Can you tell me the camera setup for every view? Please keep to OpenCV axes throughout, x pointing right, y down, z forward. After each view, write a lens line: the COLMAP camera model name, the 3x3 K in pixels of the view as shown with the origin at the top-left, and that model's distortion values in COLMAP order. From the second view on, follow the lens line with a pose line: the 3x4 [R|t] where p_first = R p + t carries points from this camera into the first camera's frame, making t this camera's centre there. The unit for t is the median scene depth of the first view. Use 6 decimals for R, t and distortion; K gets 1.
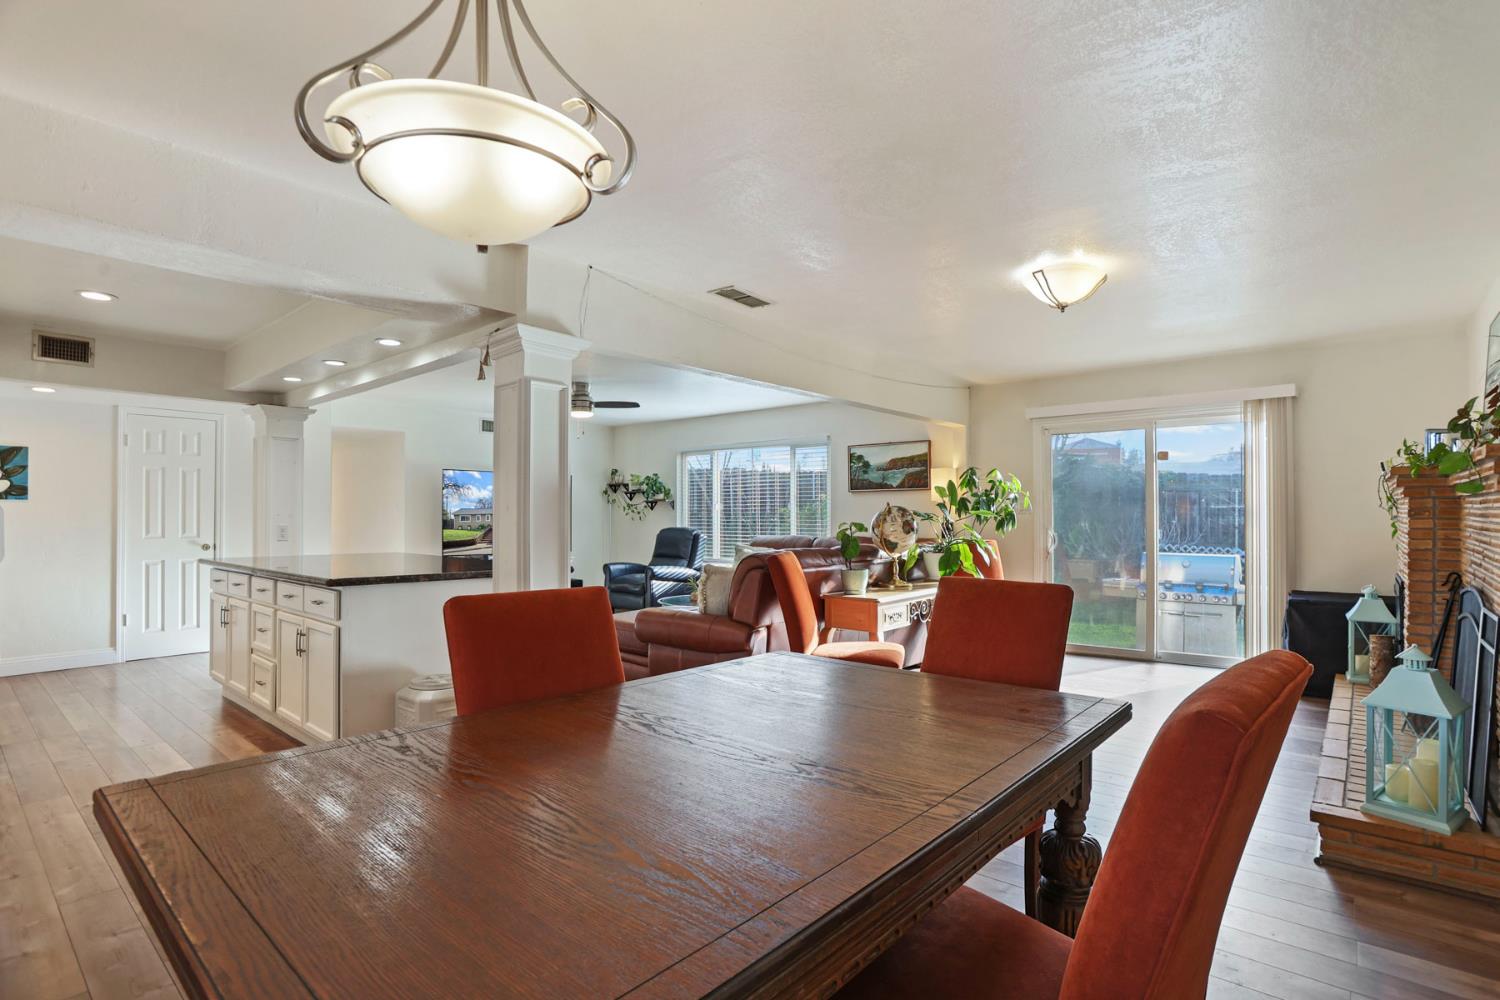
lens RADIAL K [[743.2, 0, 769.9], [0, 743.2, 502.1], [0, 0, 1]] dist [-0.088812, 0.043185]
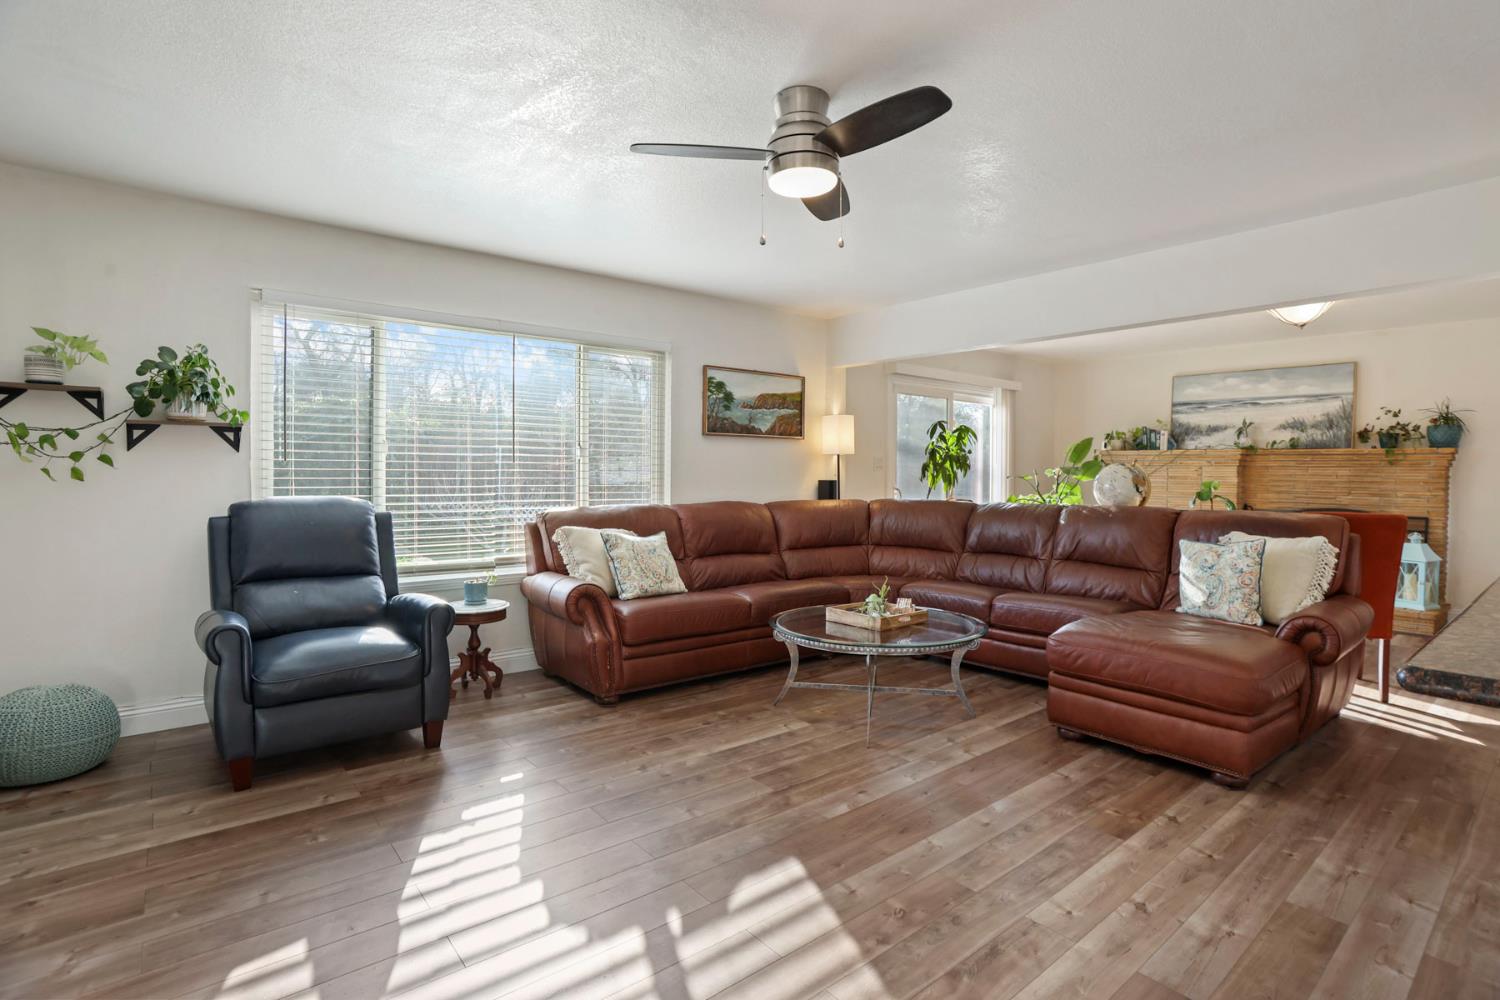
lens RADIAL K [[737.5, 0, 756.4], [0, 737.5, 483.3], [0, 0, 1]] dist [-0.069853, 0.029826]
pose [[0.177203, -0.010643, 0.984117, -0.540266], [-0.023755, 0.999604, 0.015088, 0.018671], [-0.983888, -0.026051, 0.176880, 0.851238]]
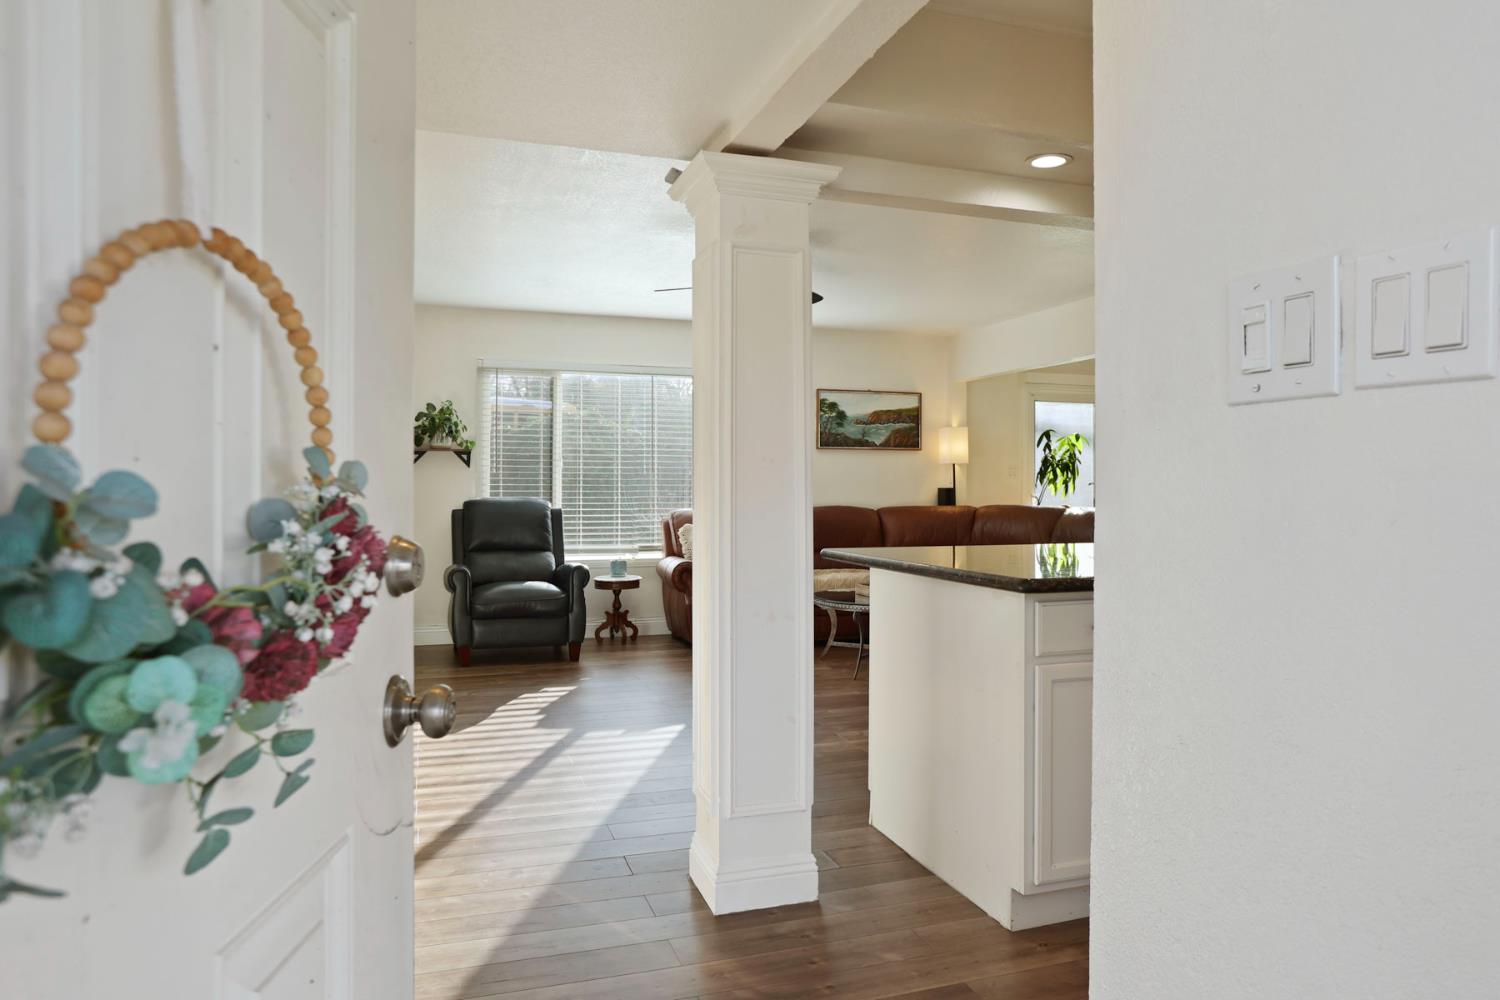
lens RADIAL K [[950.0, 0, 750.5], [0, 950.0, 474.5], [0, 0, 1]] dist [-0.074393, -0.000086]
pose [[0.509844, 0.012317, 0.860179, -0.787993], [-0.020261, 0.999792, -0.002307, 0.016979], [-0.860028, -0.016252, 0.509987, 0.566691]]
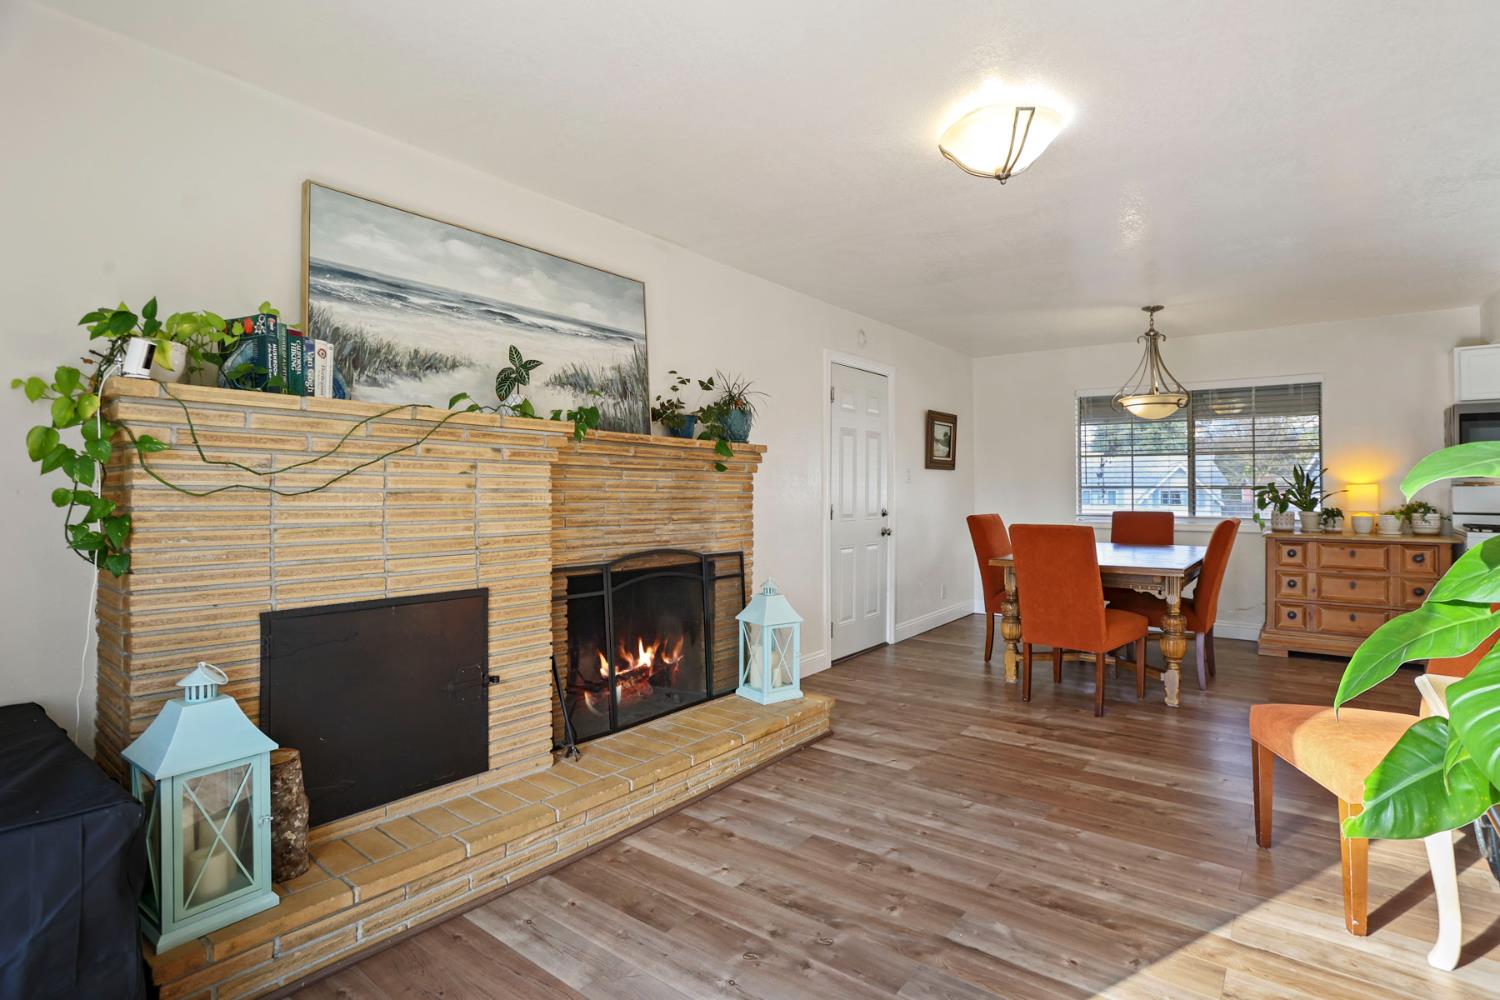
lens RADIAL K [[737.5, 0, 756.4], [0, 737.5, 483.3], [0, 0, 1]] dist [-0.069853, 0.029826]
pose [[-0.999165, 0.000665, -0.040863, 0.312817], [0.001798, 0.999615, -0.027701, 0.016639], [0.040829, -0.027752, -0.998781, 0.790864]]
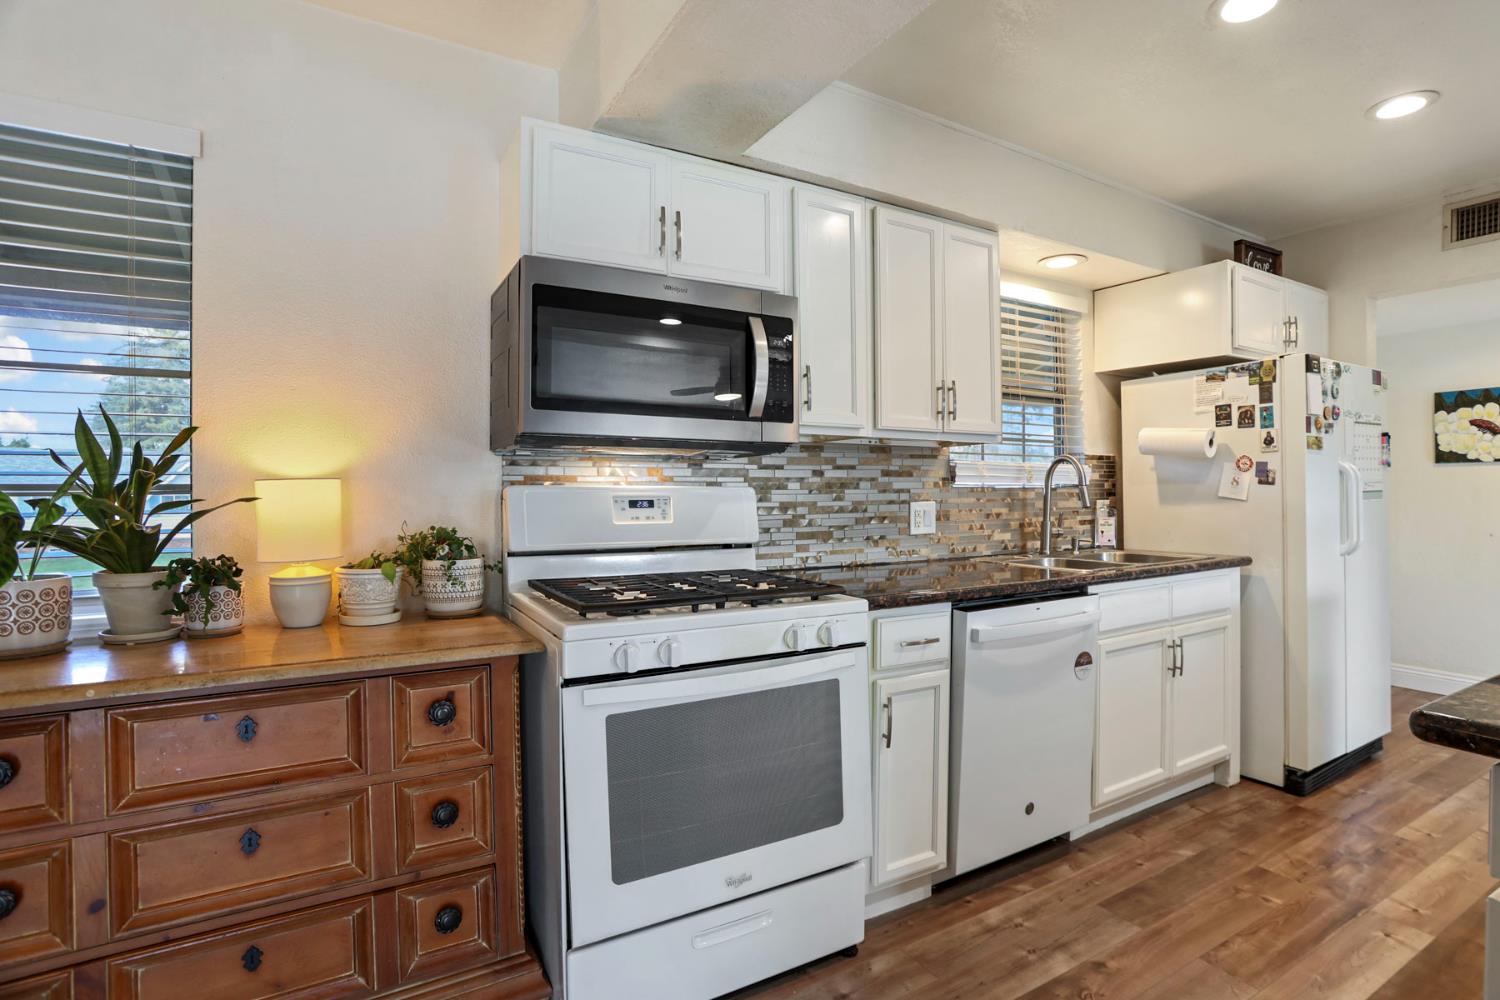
lens RADIAL K [[729.9, 0, 765.4], [0, 729.9, 495.0], [0, 0, 1]] dist [-0.058660, 0.021528]
pose [[-0.335292, 0.009317, -0.942068, -0.116968], [0.023985, 0.999711, 0.001350, 0.008027], [0.941809, -0.022142, -0.335419, 0.363067]]
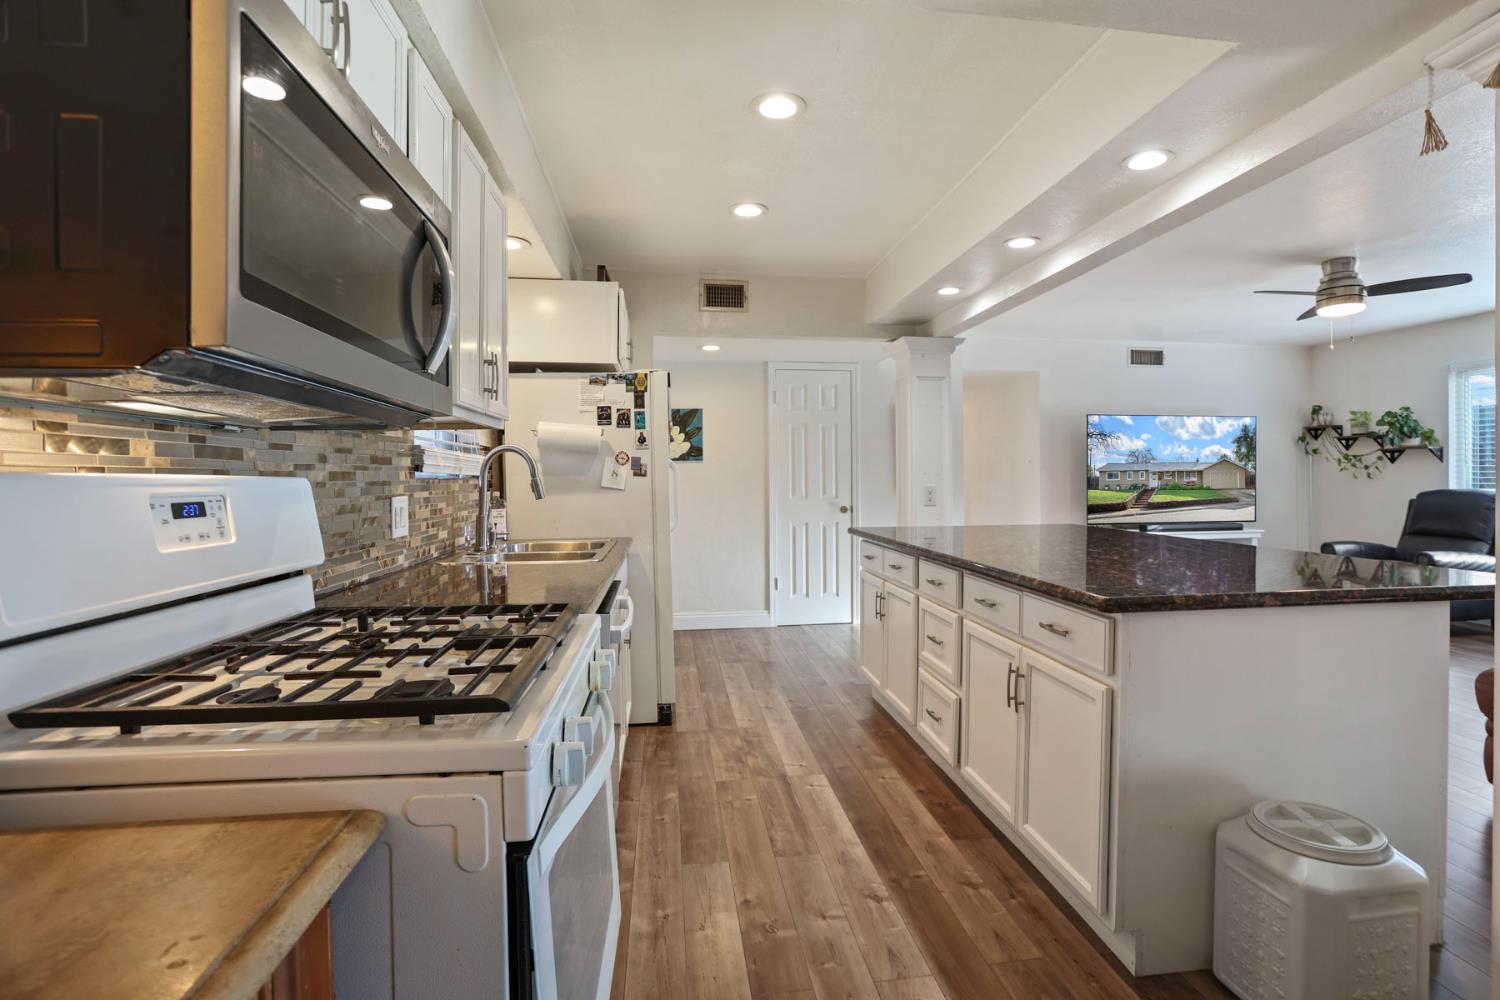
lens RADIAL K [[732.0, 0, 763.1], [0, 732.0, 482.1], [0, 0, 1]] dist [-0.083365, 0.035633]
pose [[0.734061, 0.001274, -0.679082, -0.188094], [0.018861, 0.999574, 0.022263, 0.004262], [0.678821, -0.029150, 0.733725, 0.200256]]
